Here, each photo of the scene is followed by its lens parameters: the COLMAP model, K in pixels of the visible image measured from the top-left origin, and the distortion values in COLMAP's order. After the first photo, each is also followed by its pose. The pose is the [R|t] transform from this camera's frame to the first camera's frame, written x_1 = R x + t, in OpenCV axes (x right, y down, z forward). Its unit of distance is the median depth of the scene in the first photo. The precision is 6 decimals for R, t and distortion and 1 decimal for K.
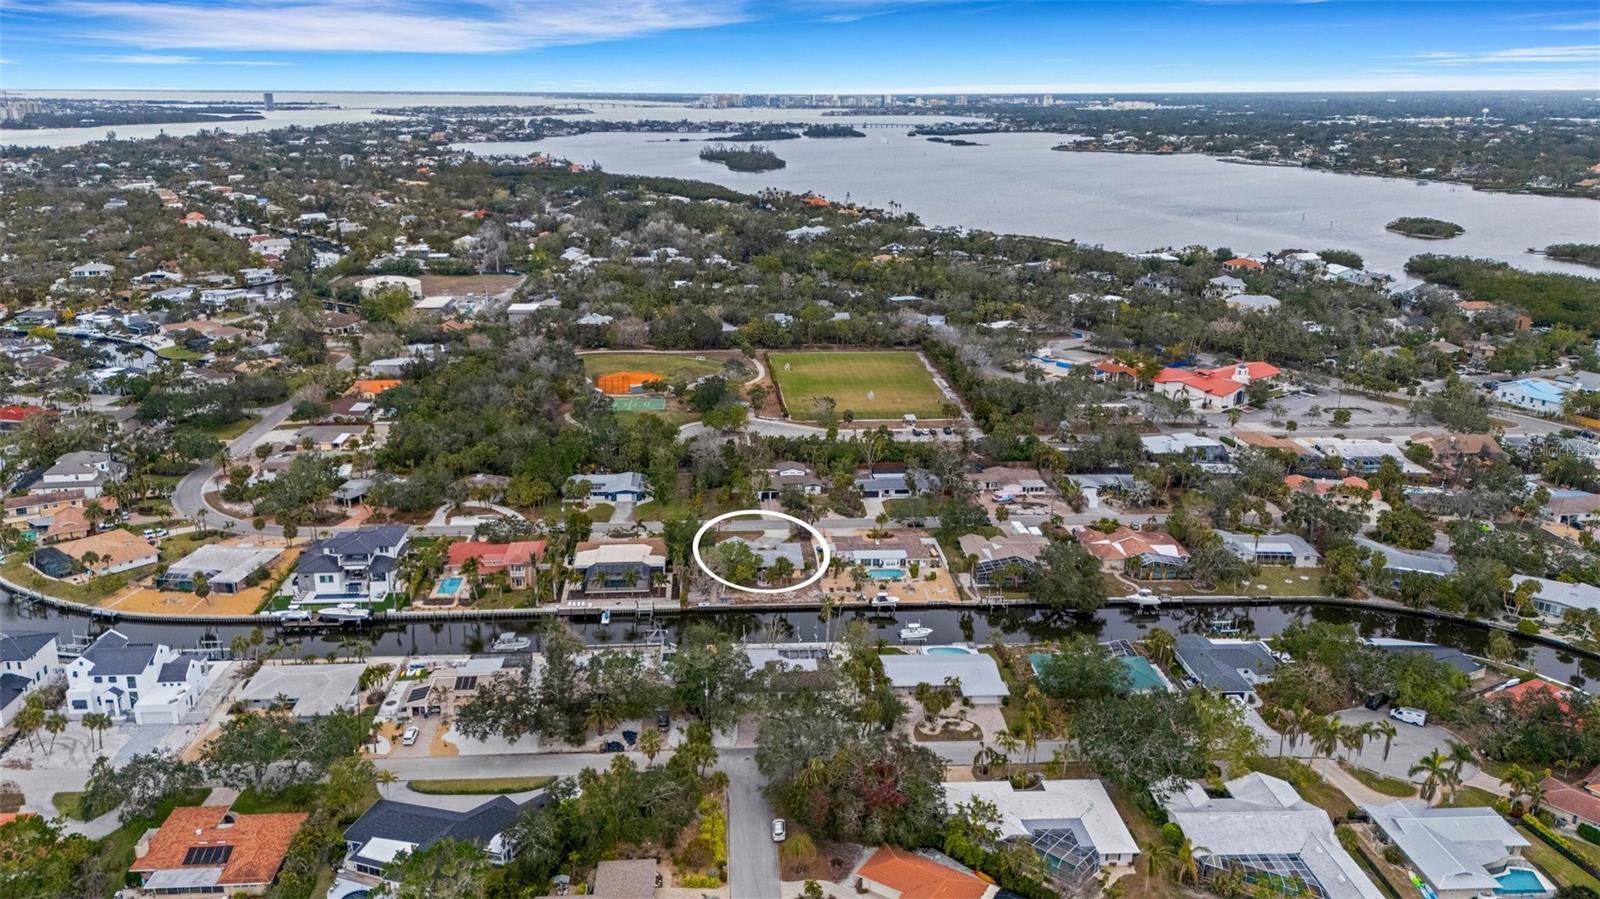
lens RADIAL K [[1178.7, 0, 800.0], [0, 1178.7, 449.5], [0, 0, 1]] dist [0.056525, -0.057923]
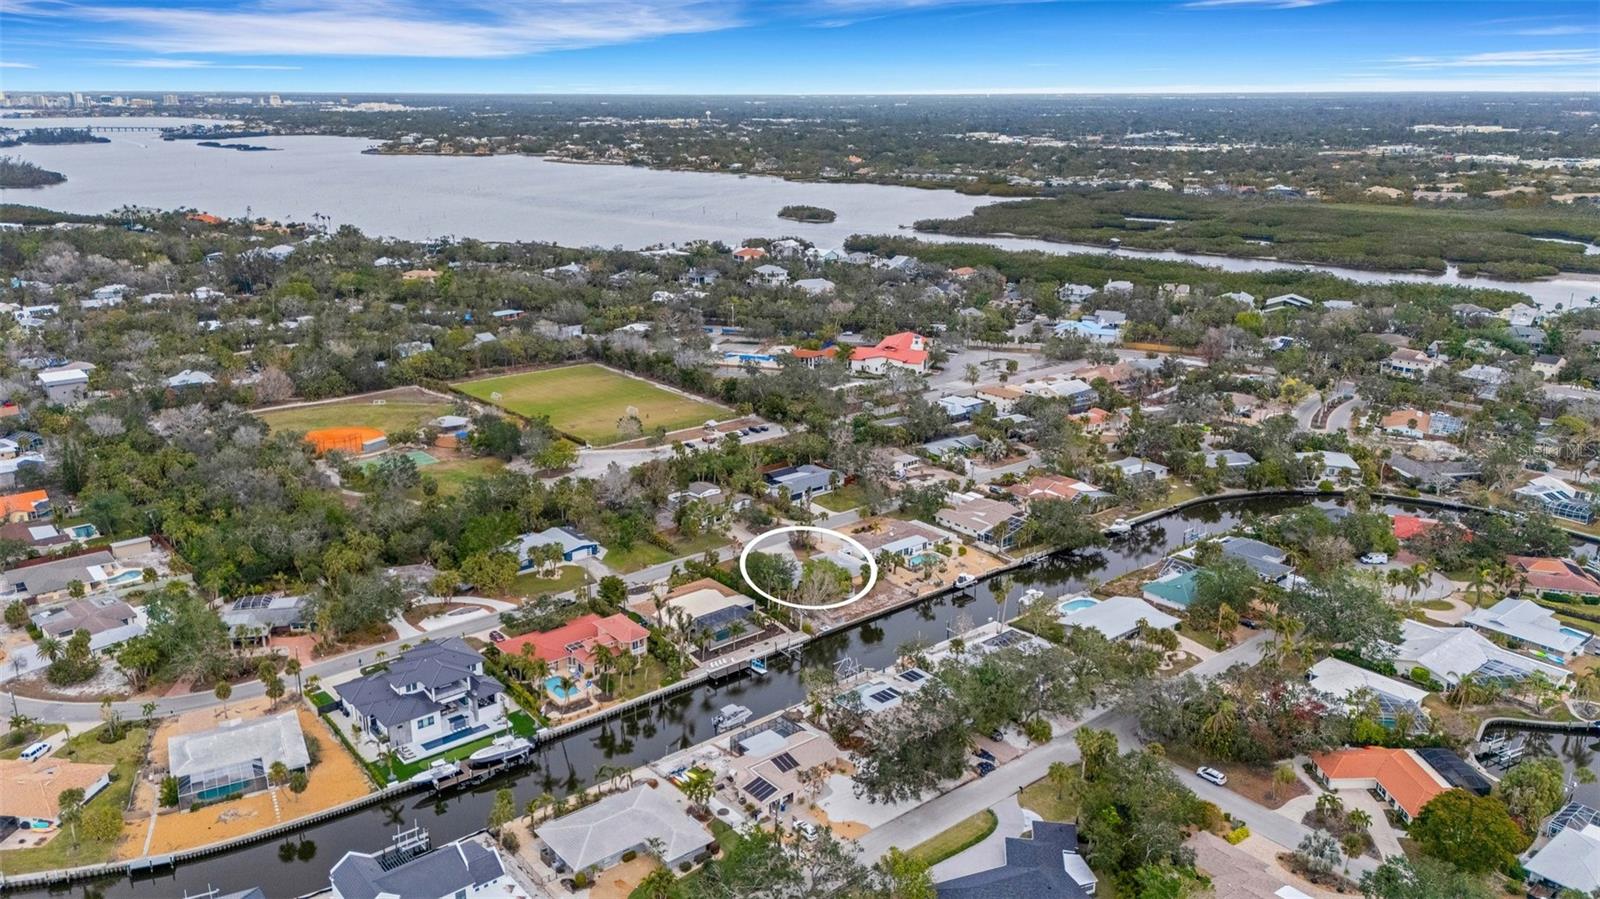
lens RADIAL K [[1178.7, 0, 800.0], [0, 1178.7, 449.5], [0, 0, 1]] dist [0.056525, -0.057923]
pose [[0.800011, -0.171102, 0.575071, -0.527101], [0.171413, 0.983706, 0.054224, -0.058084], [-0.574978, 0.055195, 0.816305, 0.175744]]
